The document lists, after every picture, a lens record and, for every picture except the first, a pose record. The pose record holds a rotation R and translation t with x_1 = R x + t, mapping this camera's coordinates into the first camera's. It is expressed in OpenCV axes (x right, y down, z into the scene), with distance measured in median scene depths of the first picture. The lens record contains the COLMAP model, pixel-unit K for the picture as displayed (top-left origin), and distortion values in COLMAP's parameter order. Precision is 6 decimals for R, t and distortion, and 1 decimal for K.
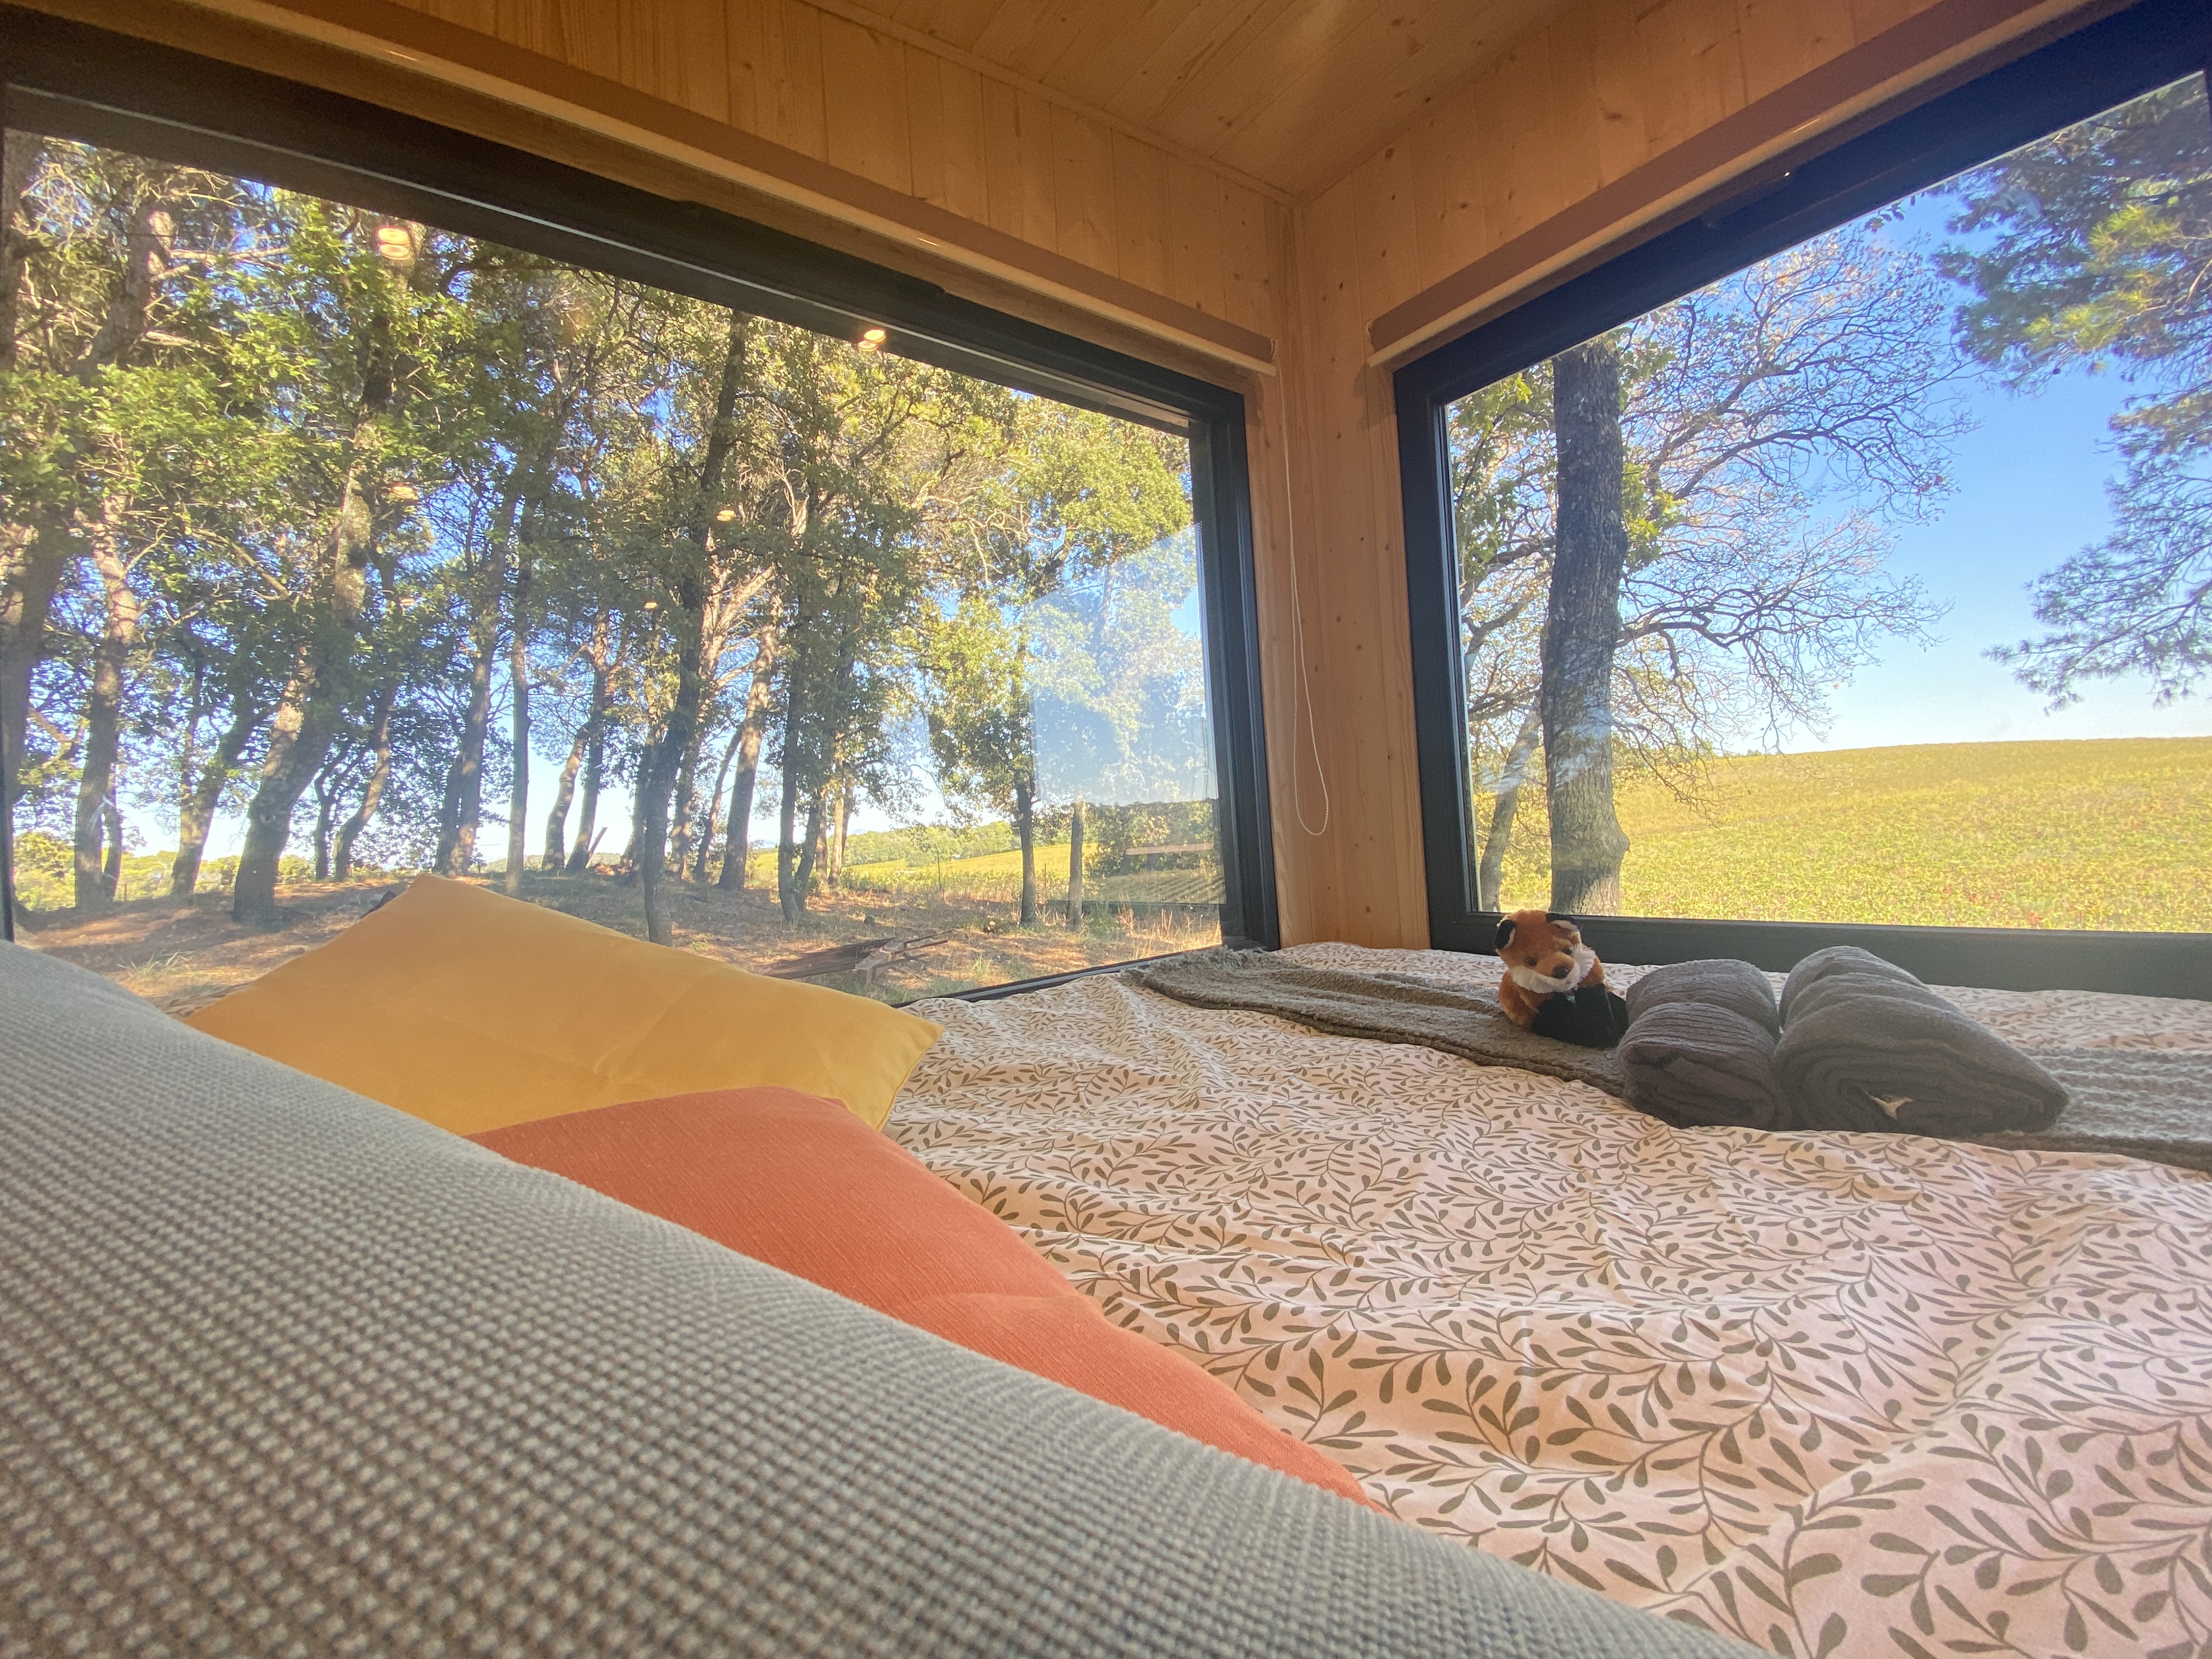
lens RADIAL K [[930.3, 0, 1116.7], [0, 930.3, 836.0], [0, 0, 1]] dist [-0.028790, -0.005997]
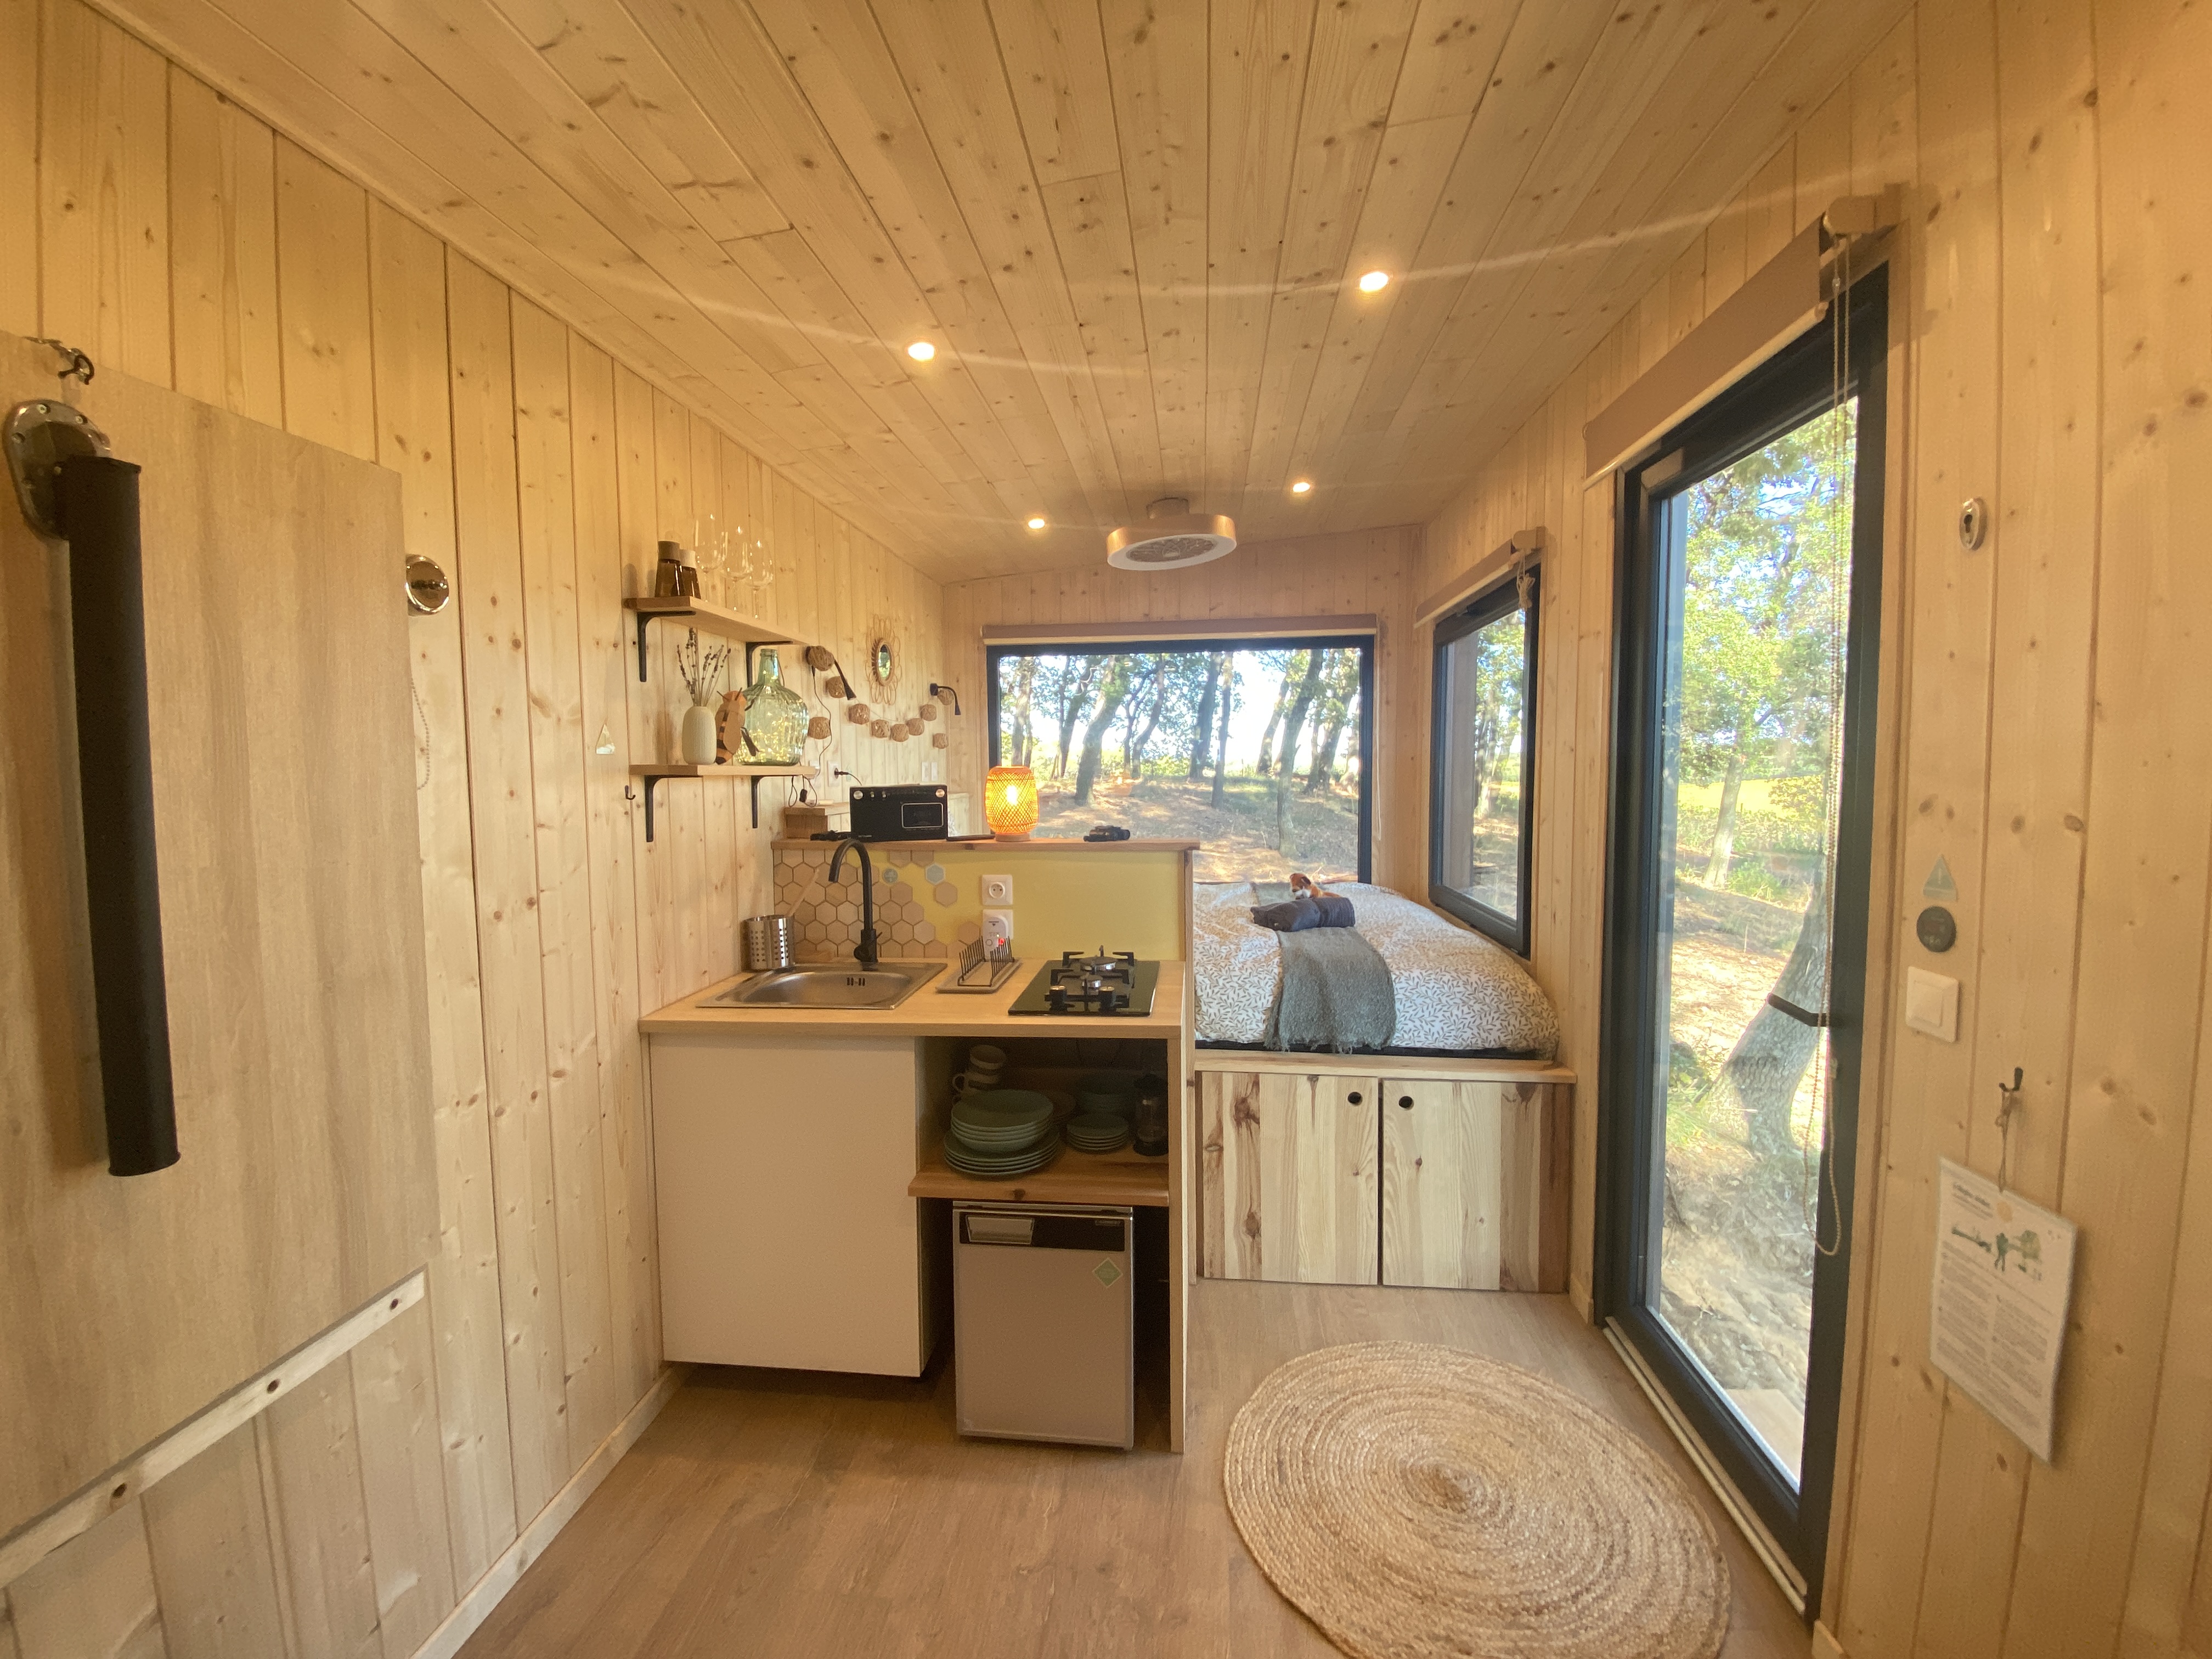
lens RADIAL K [[930.3, 0, 1106.1], [0, 930.3, 828.5], [0, 0, 1]] dist [-0.028790, -0.005997]
pose [[0.737598, 0.097545, -0.668157, 0.158319], [-0.038111, 0.993947, 0.103036, -0.014249], [0.674164, -0.050536, 0.736851, -0.188688]]
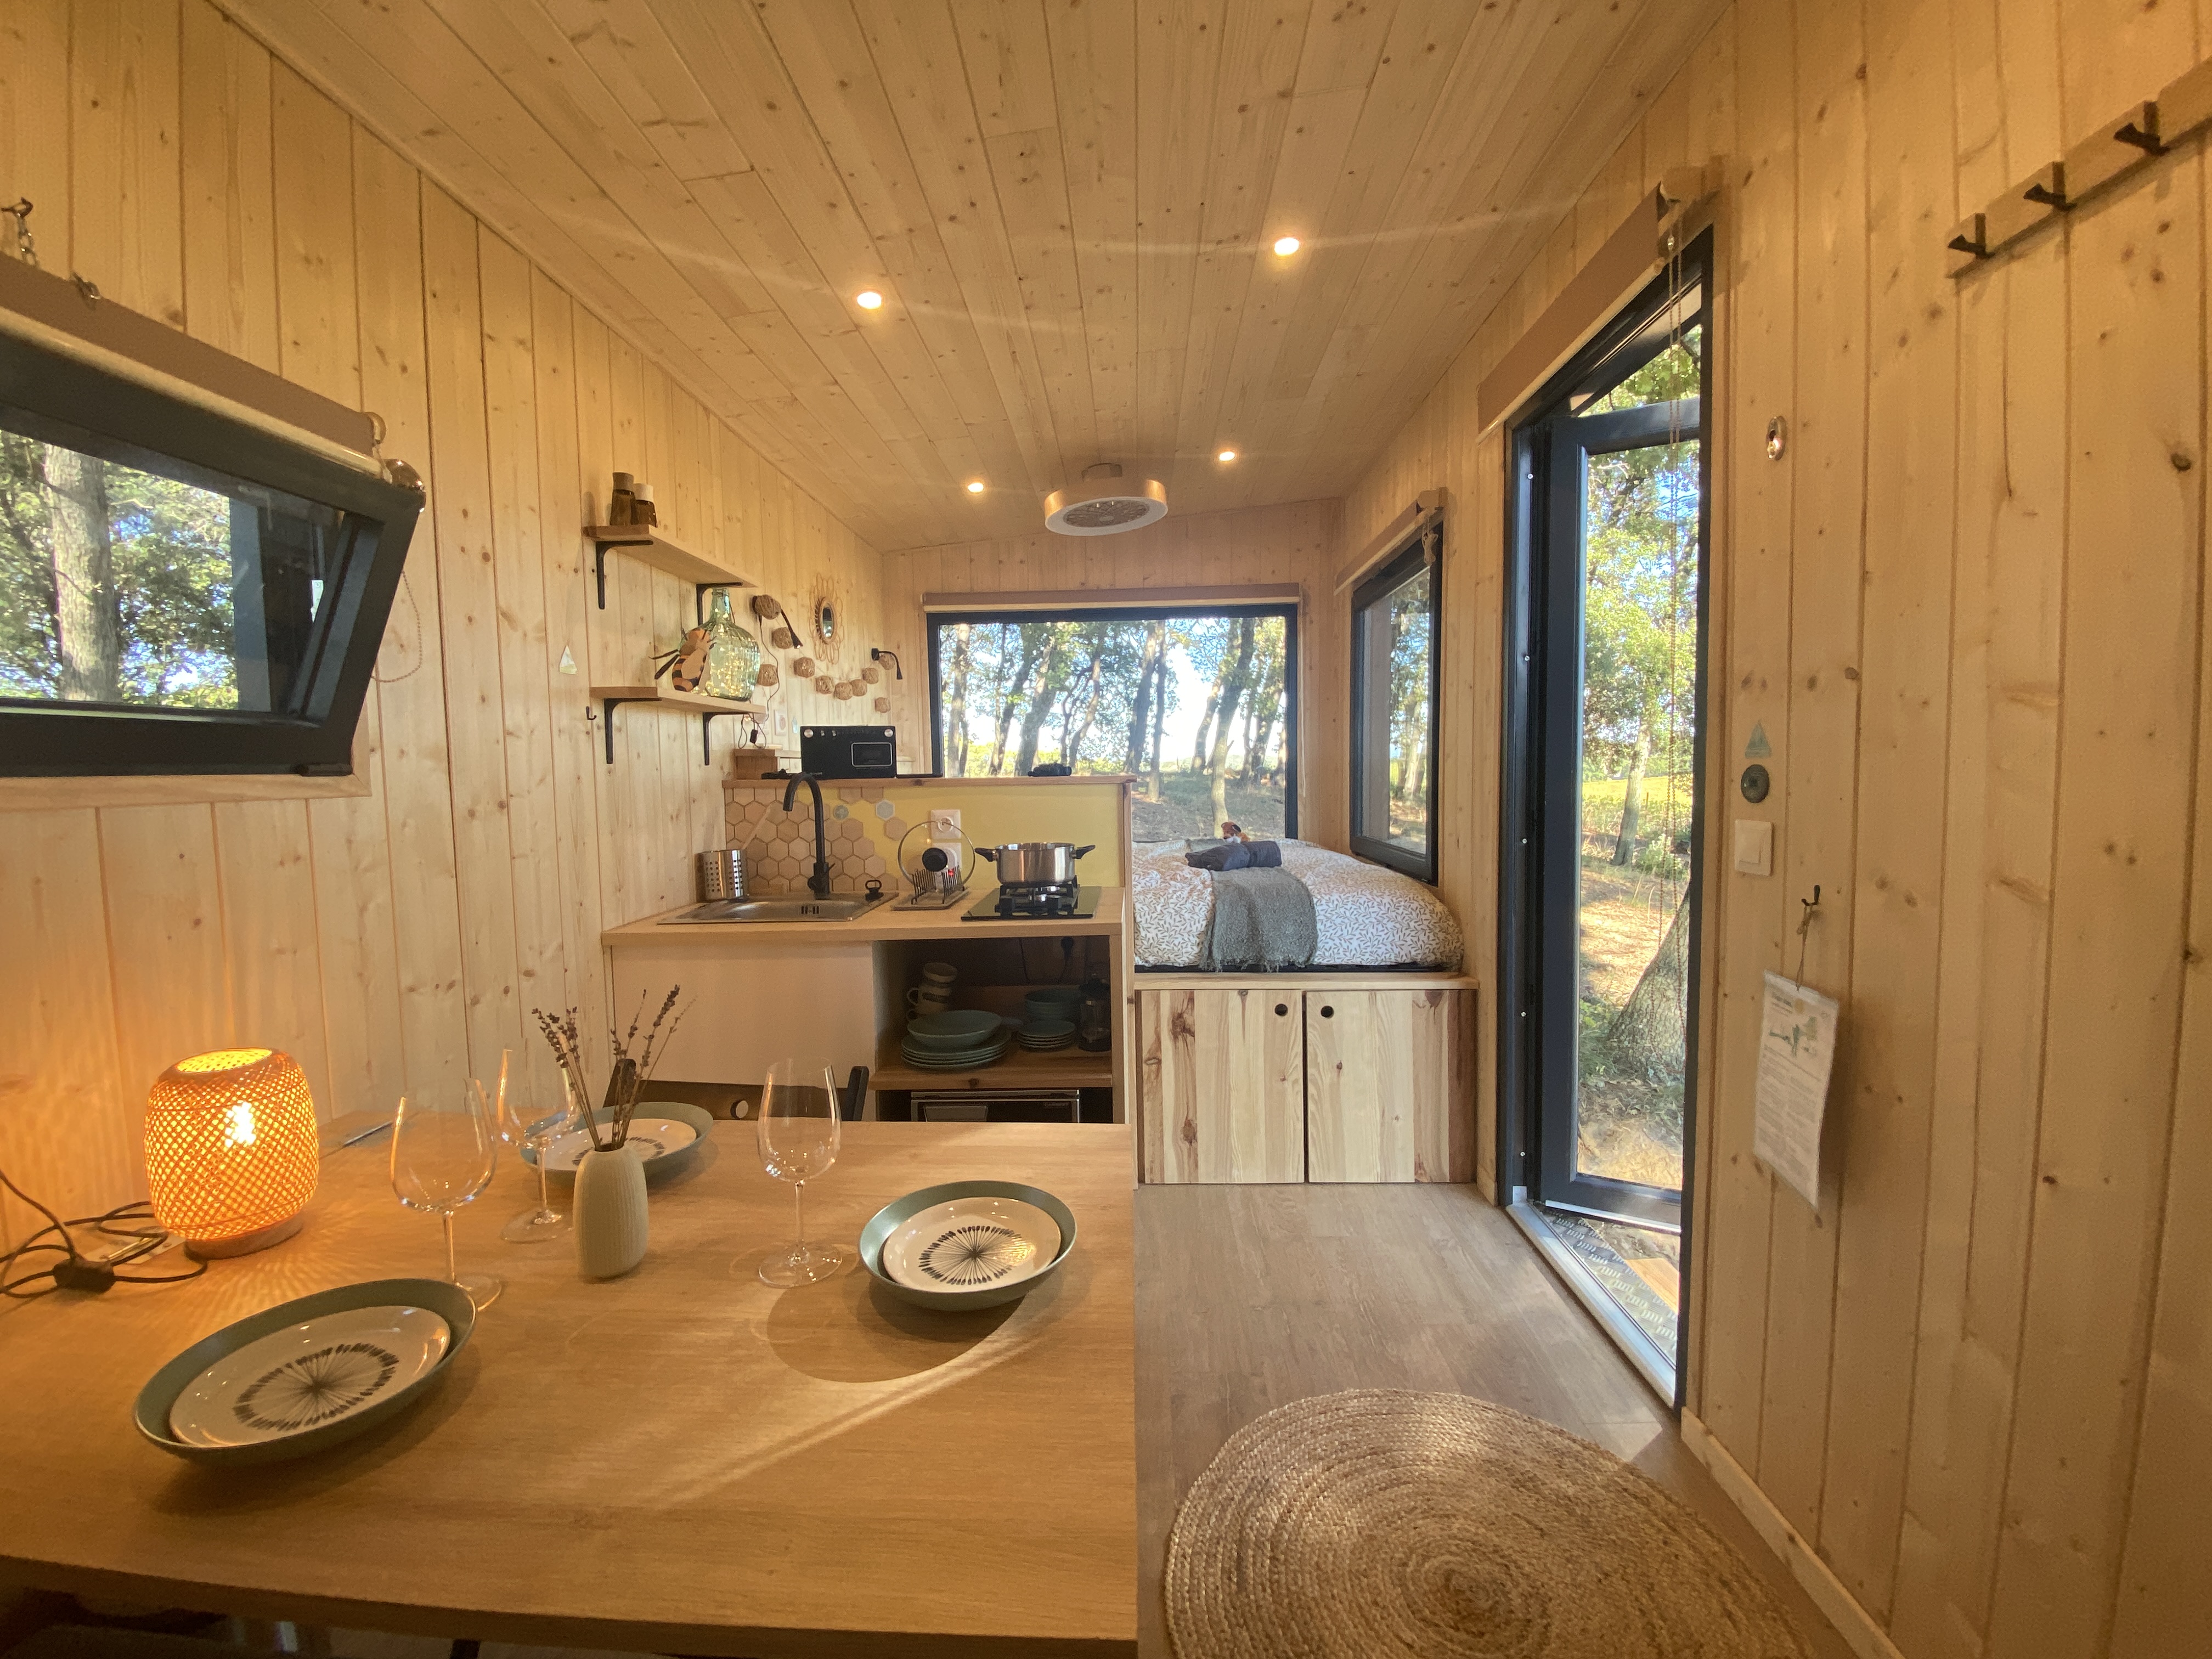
lens RADIAL K [[930.3, 0, 1116.1], [0, 930.3, 838.7], [0, 0, 1]] dist [-0.028790, -0.005997]
pose [[0.789121, 0.090938, -0.607469, 0.167120], [-0.033449, 0.993875, 0.105331, -0.000265], [0.613327, -0.062800, 0.787329, -0.199453]]
